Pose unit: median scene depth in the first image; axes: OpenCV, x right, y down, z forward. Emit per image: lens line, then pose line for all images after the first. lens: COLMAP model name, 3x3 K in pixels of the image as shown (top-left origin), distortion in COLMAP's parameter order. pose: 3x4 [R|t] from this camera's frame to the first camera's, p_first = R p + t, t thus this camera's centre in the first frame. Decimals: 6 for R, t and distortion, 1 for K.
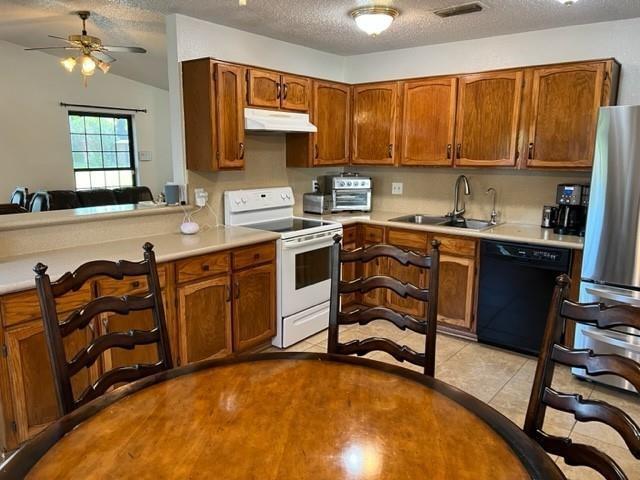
lens RADIAL K [[480.5, 0, 313.7], [0, 480.5, 242.5], [0, 0, 1]] dist [0.052325, -0.050023]
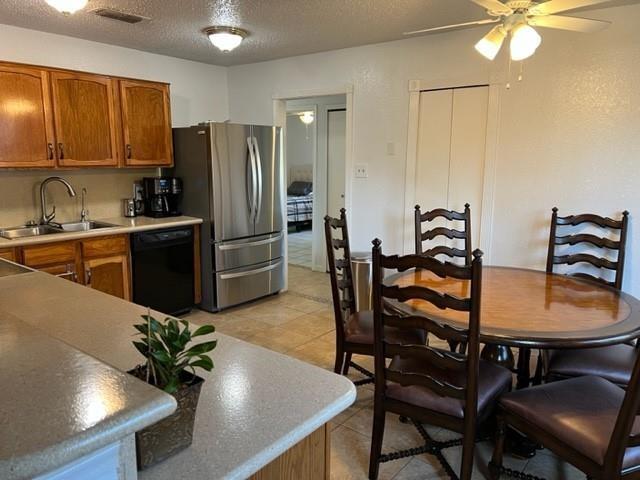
lens RADIAL K [[480.5, 0, 317.7], [0, 480.5, 243.0], [0, 0, 1]] dist [0.052325, -0.050023]
pose [[-0.007594, -0.189808, 0.981792, -0.692317], [0.180067, 0.965511, 0.188053, -0.109982], [-0.983625, 0.178216, 0.026846, 0.543422]]
